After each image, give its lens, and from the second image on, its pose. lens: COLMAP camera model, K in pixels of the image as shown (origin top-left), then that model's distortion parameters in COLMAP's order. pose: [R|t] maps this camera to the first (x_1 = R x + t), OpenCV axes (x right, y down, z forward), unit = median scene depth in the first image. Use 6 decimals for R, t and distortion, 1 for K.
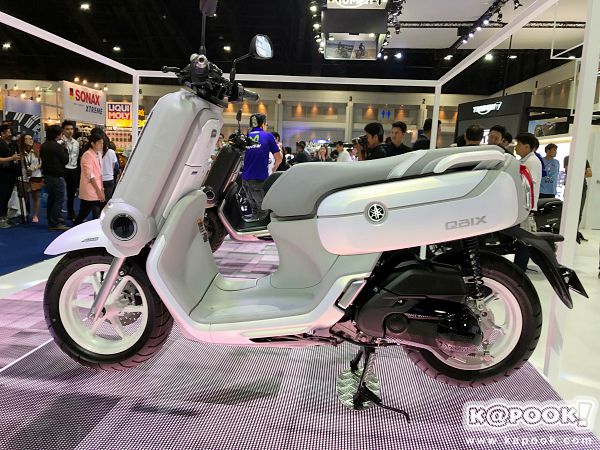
lens RADIAL K [[497.7, 0, 302.1], [0, 497.7, 227.8], [0, 0, 1]] dist [0.014195, -0.000032]
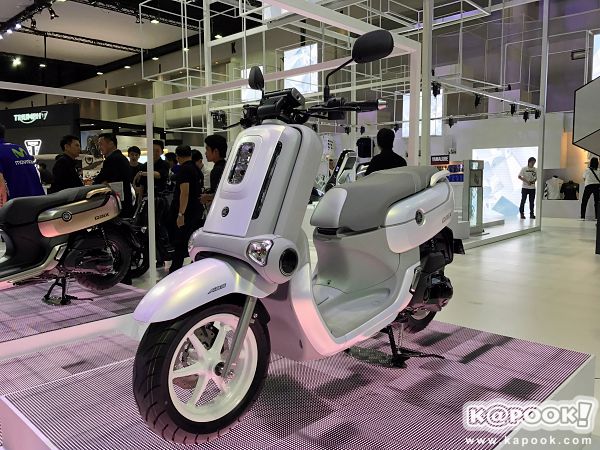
lens RADIAL K [[497.7, 0, 297.2], [0, 497.7, 223.4], [0, 0, 1]] dist [0.014195, -0.000032]
pose [[0.634435, -0.119082, 0.763749, -0.243557], [0.139180, 0.989512, 0.038667, -0.025007], [-0.760343, 0.081767, 0.644355, 0.082784]]
